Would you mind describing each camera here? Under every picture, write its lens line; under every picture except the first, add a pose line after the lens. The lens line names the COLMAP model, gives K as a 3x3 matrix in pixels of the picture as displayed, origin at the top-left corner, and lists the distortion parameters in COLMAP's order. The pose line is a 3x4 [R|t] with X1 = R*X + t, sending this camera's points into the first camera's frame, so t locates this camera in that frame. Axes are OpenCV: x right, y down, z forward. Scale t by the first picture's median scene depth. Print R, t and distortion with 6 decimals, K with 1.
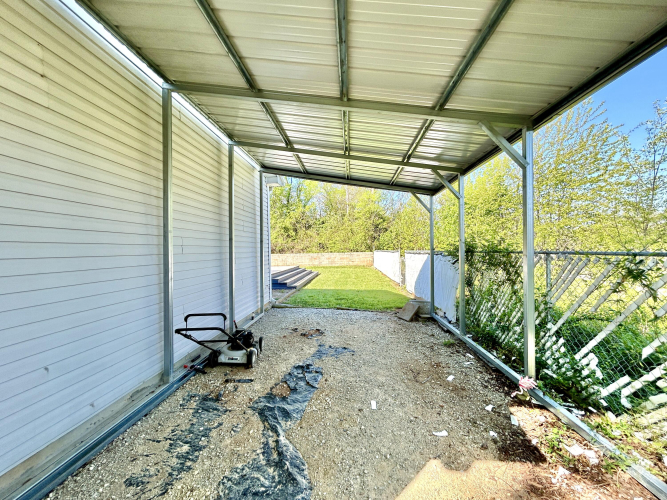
lens RADIAL K [[267.3, 0, 333.2], [0, 267.3, 249.3], [0, 0, 1]] dist [0.002894, 0.000327]
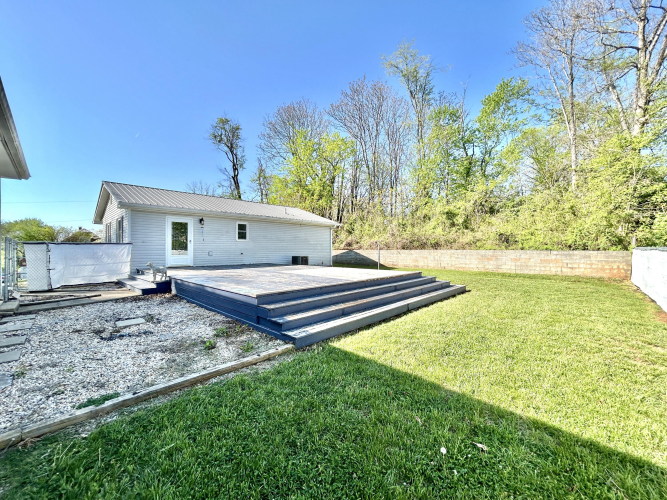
lens RADIAL K [[267.3, 0, 334.1], [0, 267.3, 251.1], [0, 0, 1]] dist [0.002894, 0.000327]
pose [[0.766499, 0.030777, -0.641508, 0.050535], [-0.015462, 0.999446, 0.029474, 0.003987], [0.642060, -0.012673, 0.766550, 0.293933]]
